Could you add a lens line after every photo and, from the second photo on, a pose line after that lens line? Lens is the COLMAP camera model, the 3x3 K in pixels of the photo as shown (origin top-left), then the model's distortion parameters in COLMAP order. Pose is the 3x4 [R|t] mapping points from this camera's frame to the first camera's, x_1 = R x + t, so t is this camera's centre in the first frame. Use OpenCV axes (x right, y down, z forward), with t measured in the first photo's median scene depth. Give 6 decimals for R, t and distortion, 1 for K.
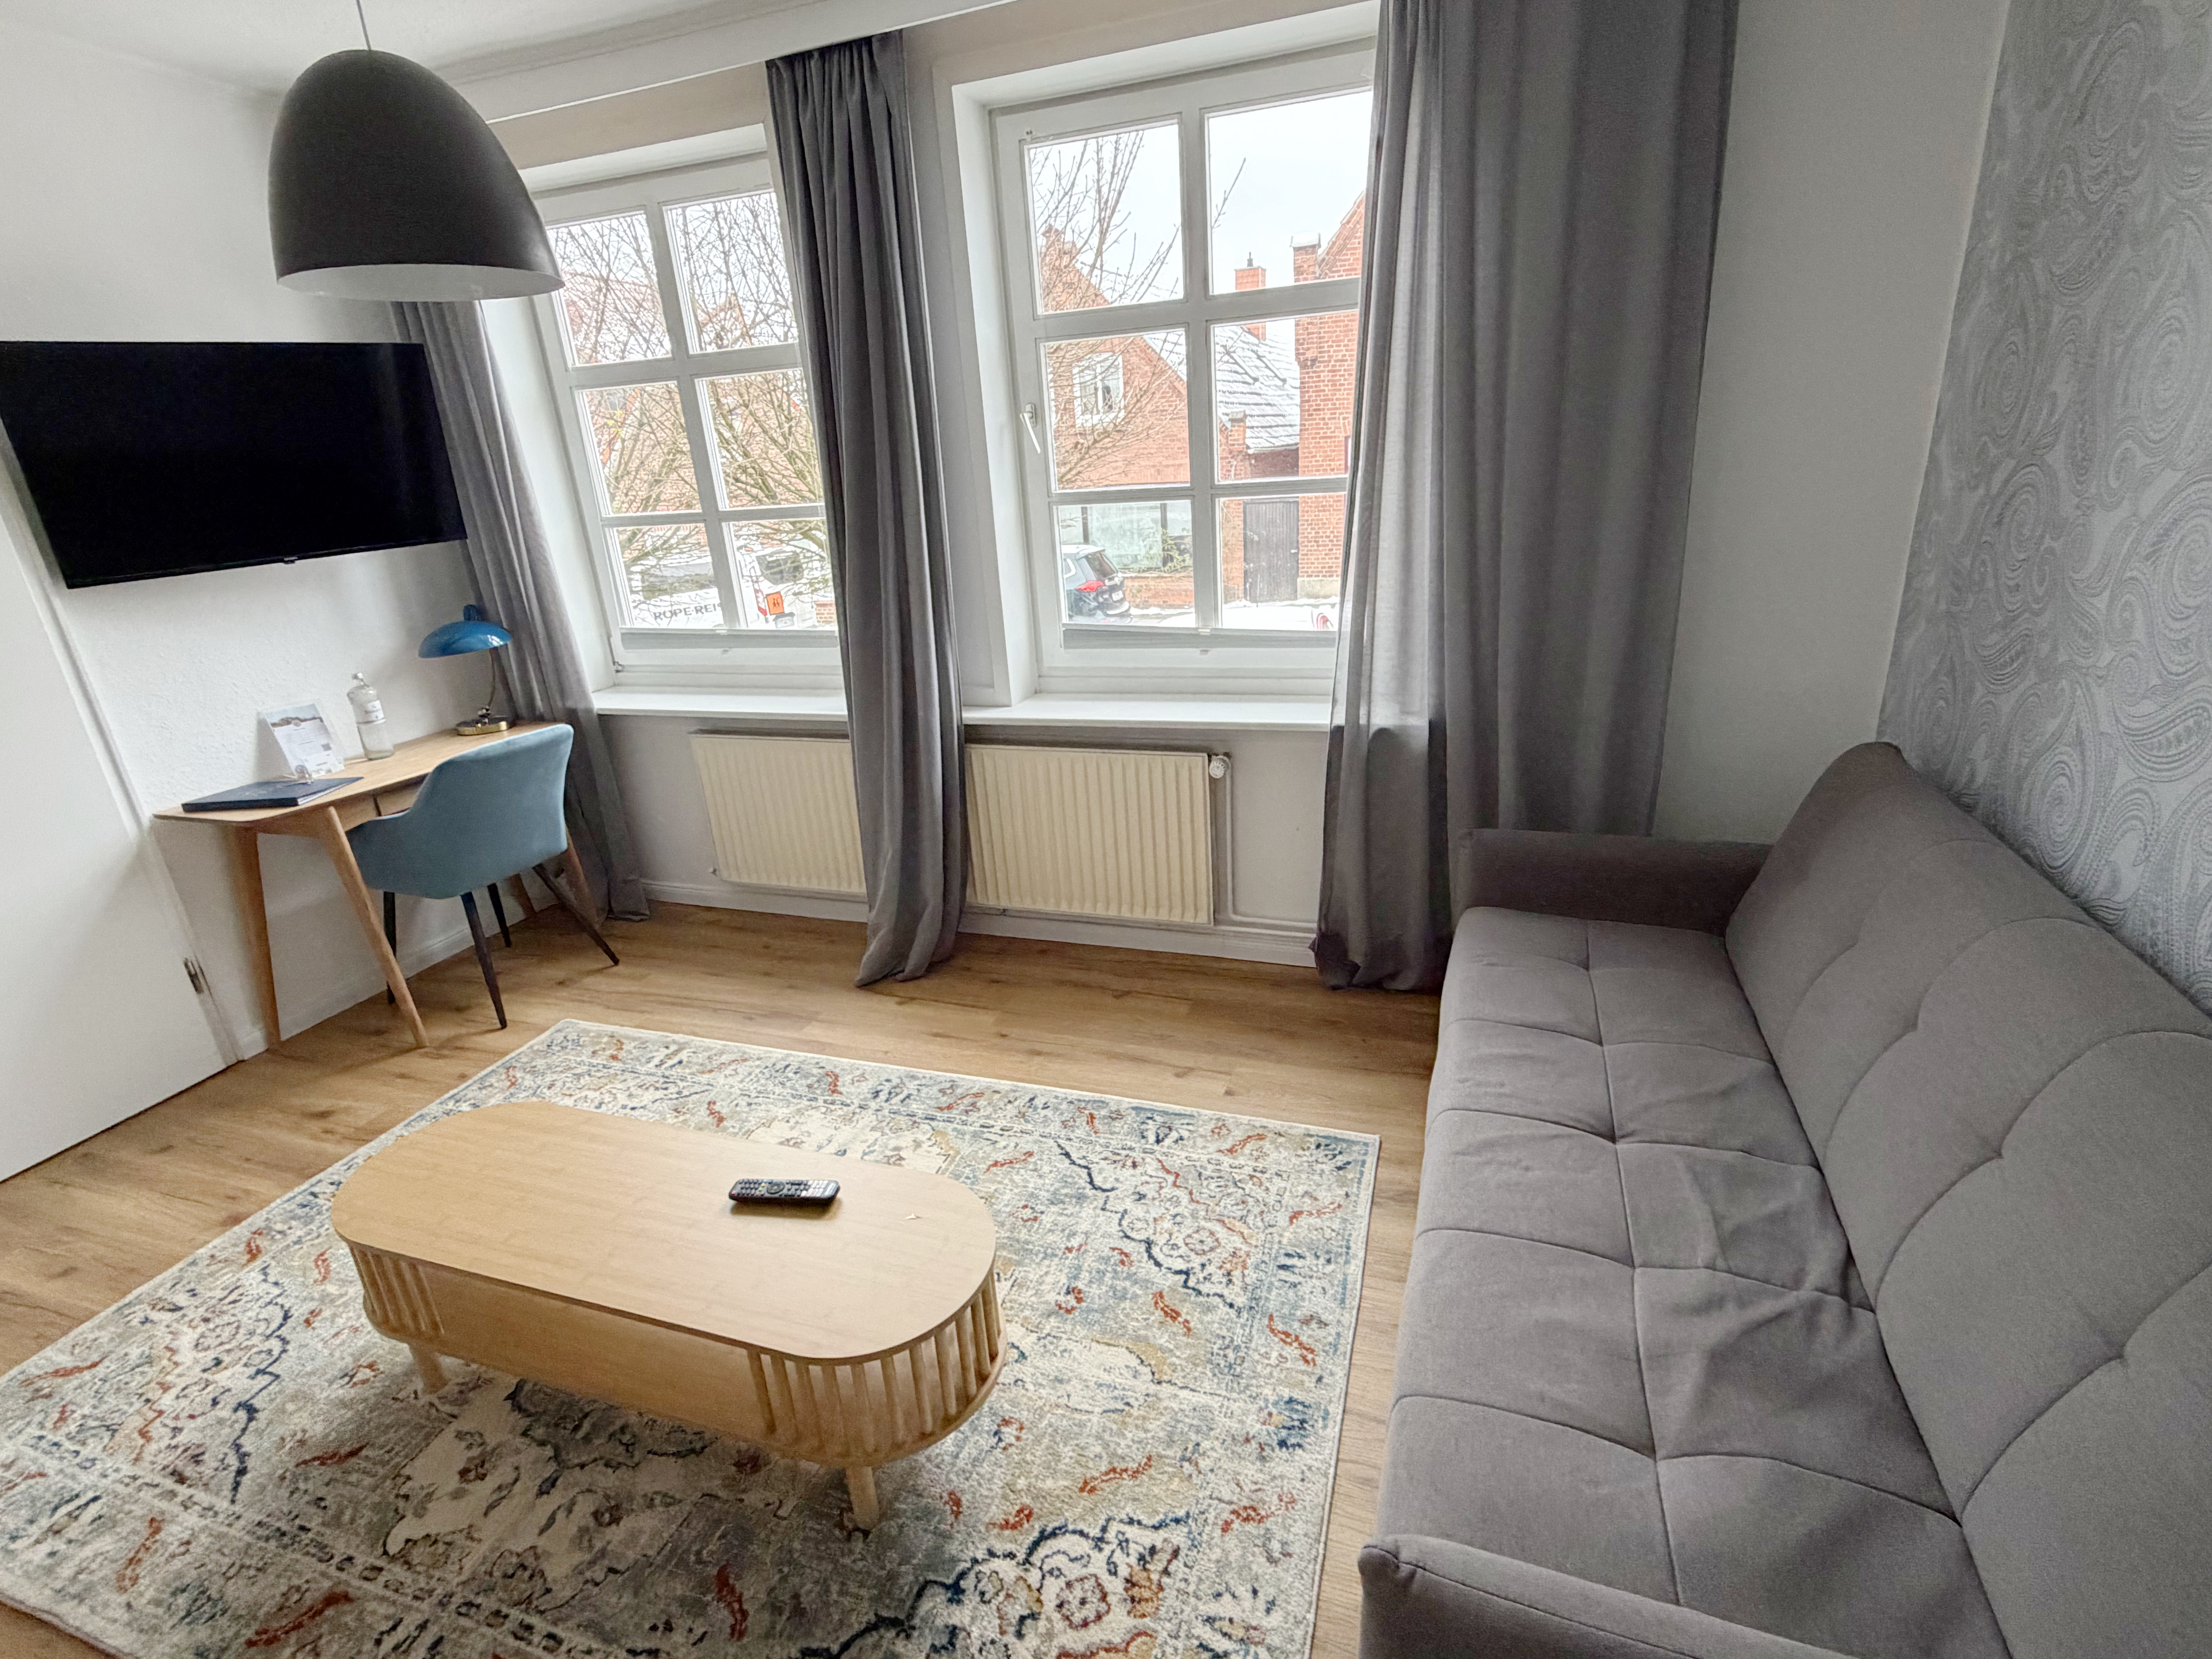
lens RADIAL K [[1059.4, 0, 1096.8], [0, 1059.4, 835.5], [0, 0, 1]] dist [0.001631, -0.001482]
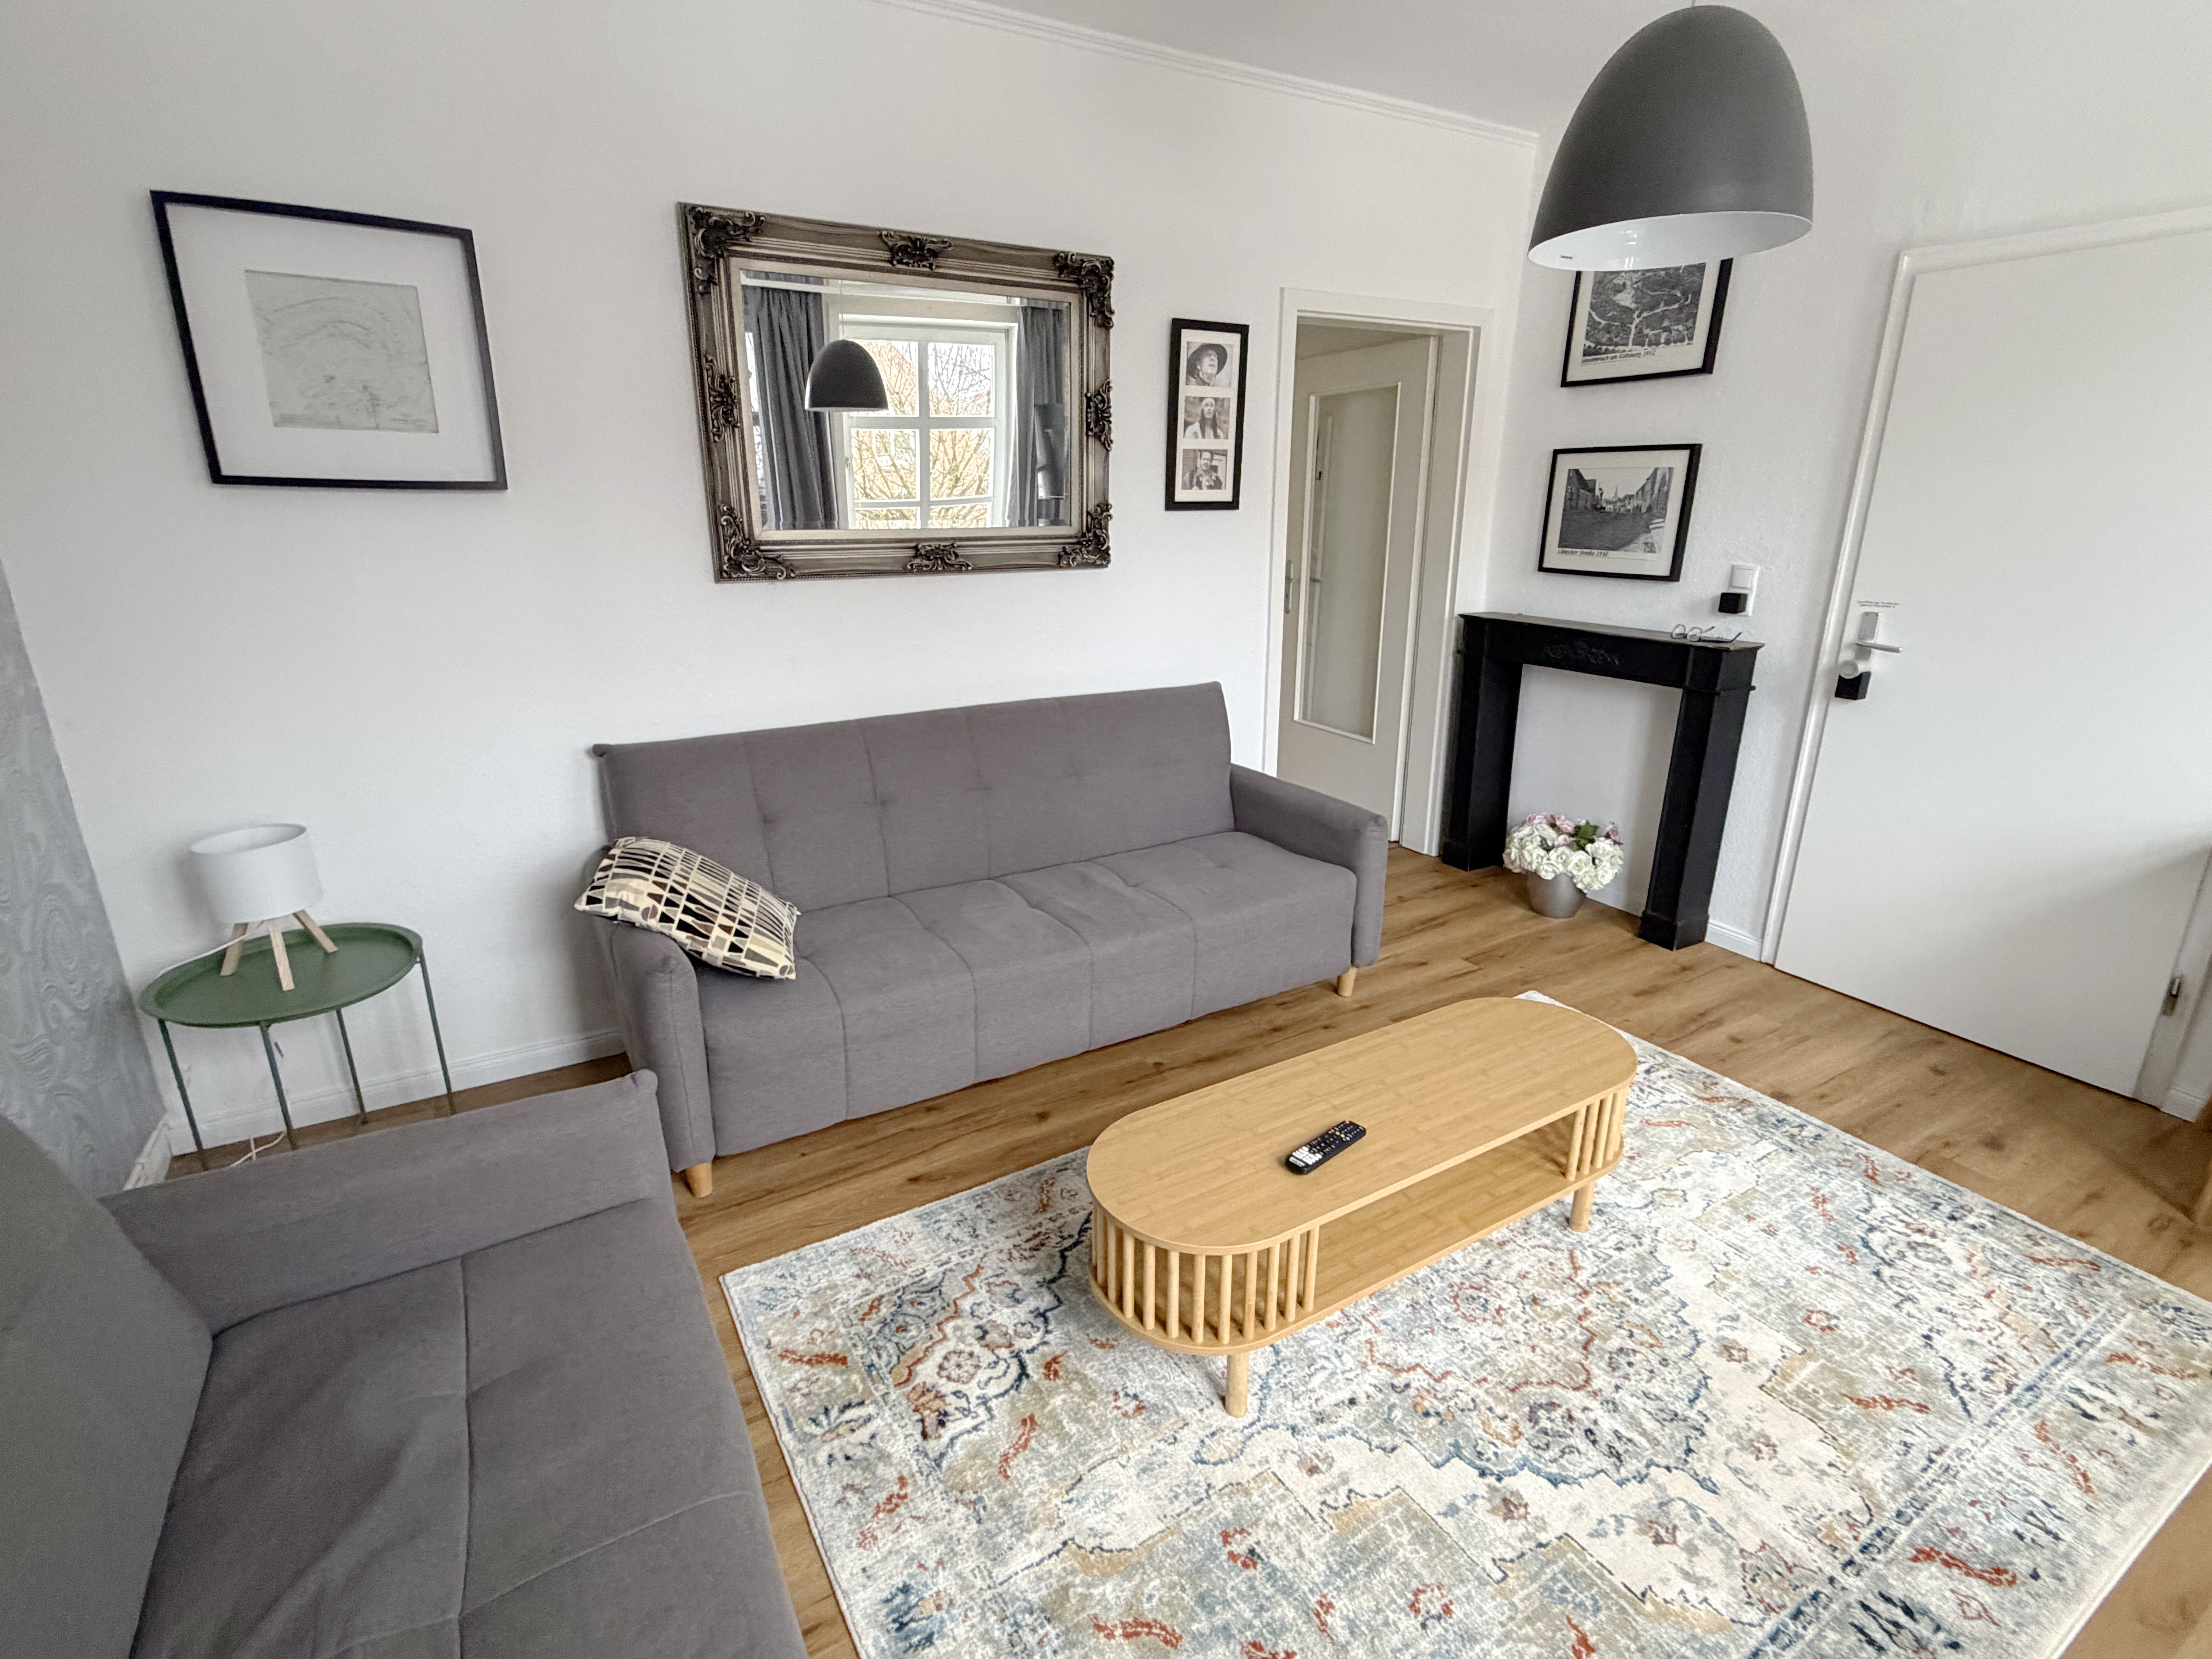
lens RADIAL K [[1059.4, 0, 1103.2], [0, 1059.4, 825.2], [0, 0, 1]] dist [0.001631, -0.001482]
pose [[-0.639531, 0.290921, -0.711593, 0.514707], [-0.223663, 0.815179, 0.534283, -0.446072], [0.735510, 0.500847, -0.456264, 1.213869]]
